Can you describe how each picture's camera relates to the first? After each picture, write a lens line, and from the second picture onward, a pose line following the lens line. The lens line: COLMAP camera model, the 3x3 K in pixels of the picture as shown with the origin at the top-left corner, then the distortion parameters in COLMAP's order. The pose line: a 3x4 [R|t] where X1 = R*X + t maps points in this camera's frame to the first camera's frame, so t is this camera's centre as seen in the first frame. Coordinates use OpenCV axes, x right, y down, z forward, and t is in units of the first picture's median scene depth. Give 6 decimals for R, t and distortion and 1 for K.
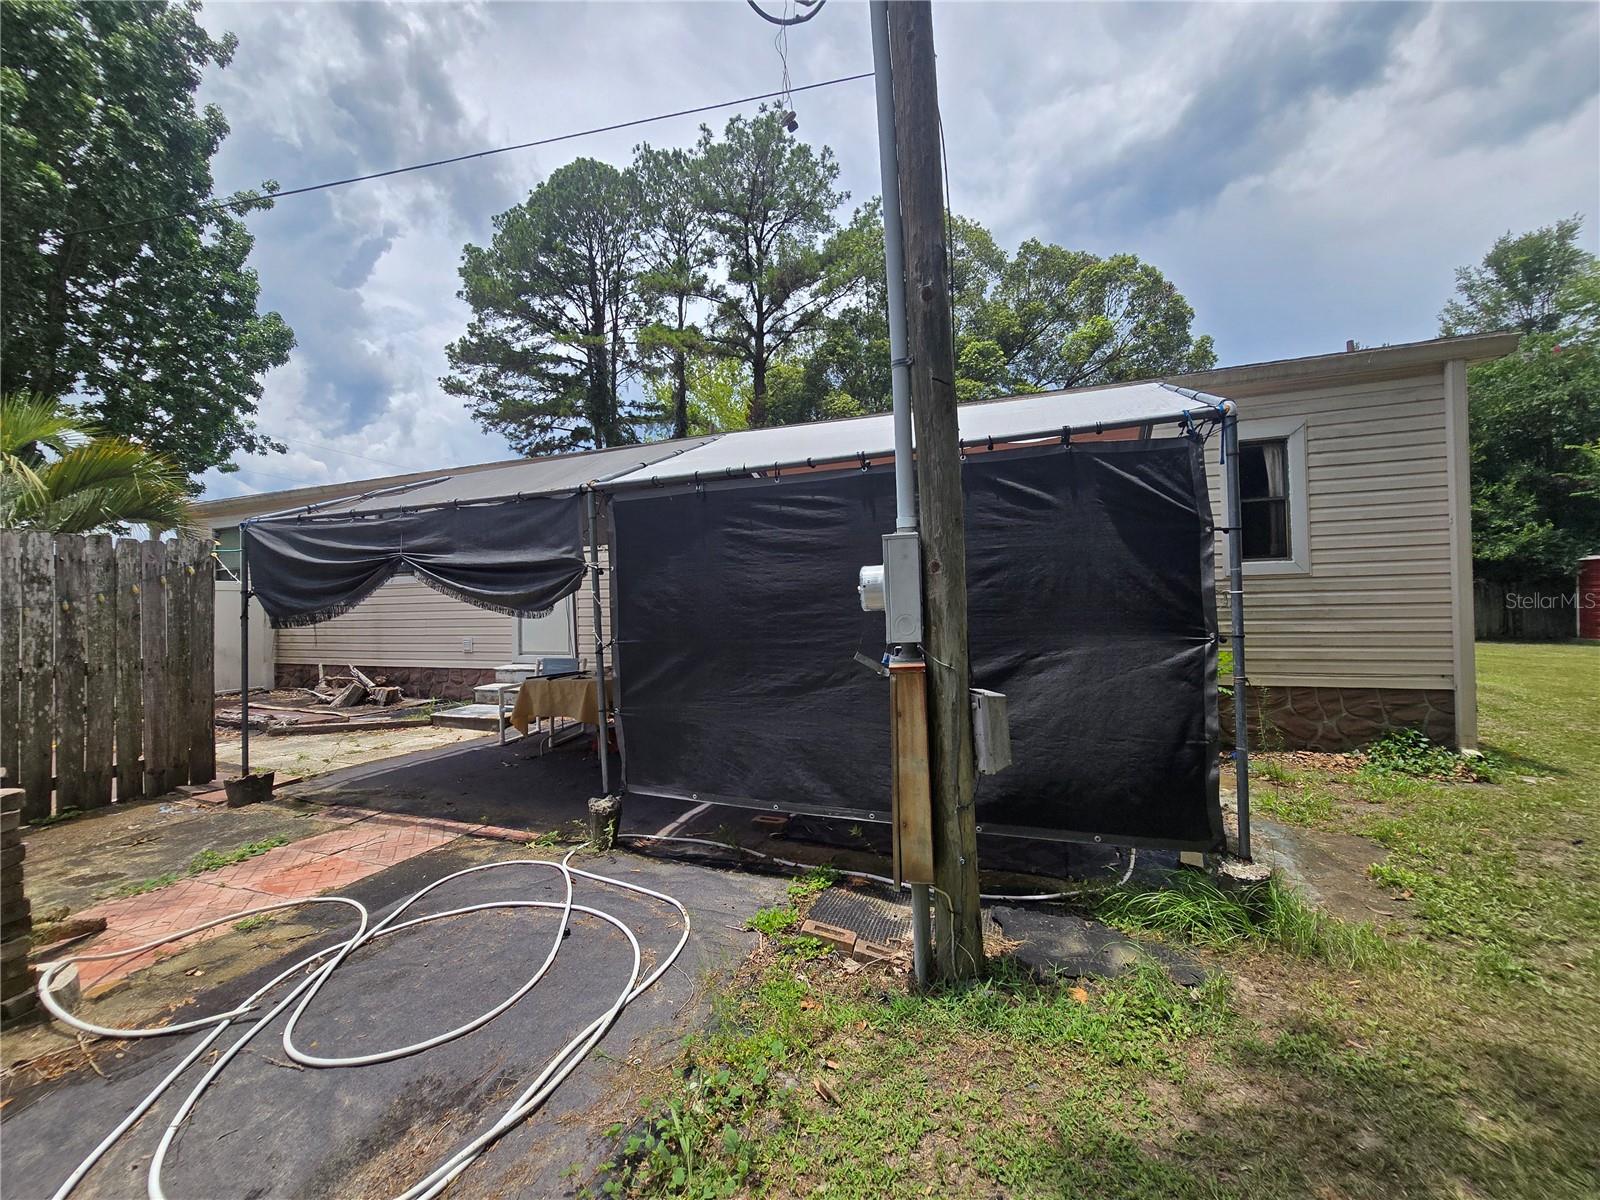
lens RADIAL K [[657.8, 0, 791.9], [0, 657.8, 601.9], [0, 0, 1]] dist [-0.008332, 0.002183]
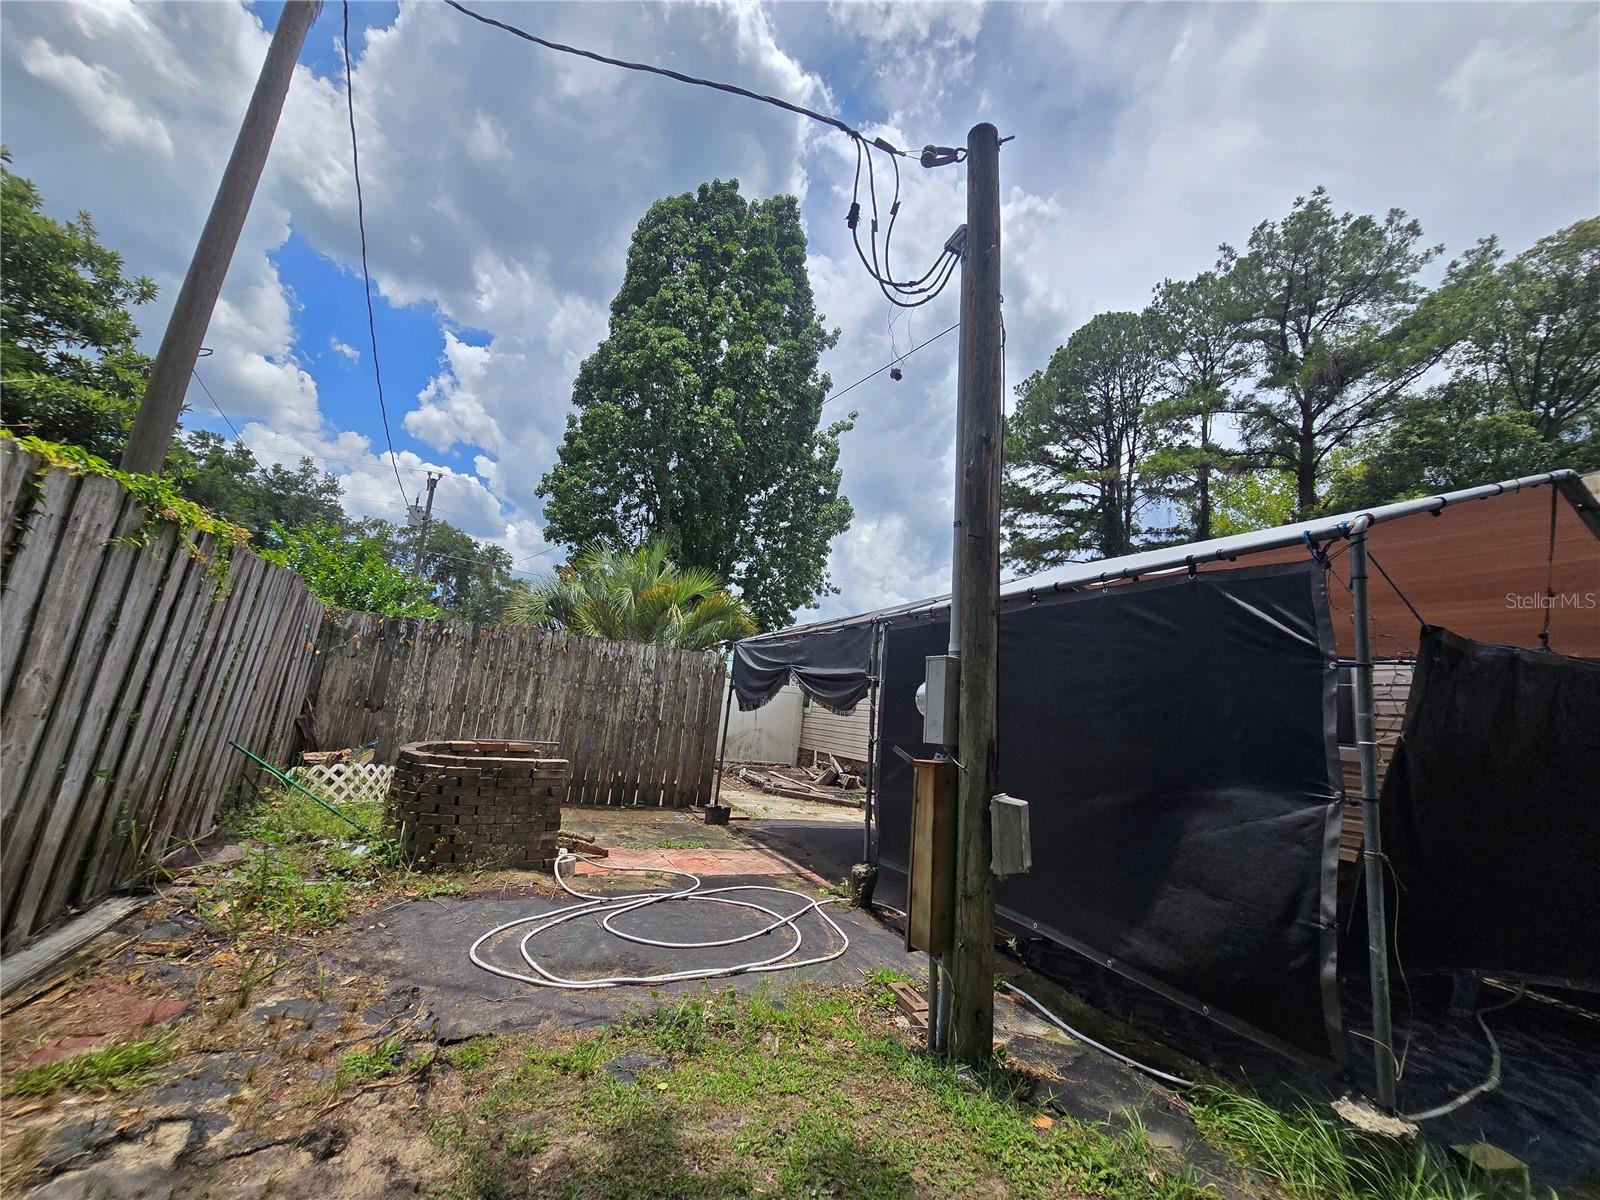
lens RADIAL K [[657.8, 0, 797.2], [0, 657.8, 593.4], [0, 0, 1]] dist [-0.008332, 0.002183]
pose [[0.715574, -0.036476, -0.697584, 0.535024], [-0.108718, 0.980651, -0.162799, 0.008520], [0.690024, 0.192335, 0.697763, -0.062472]]
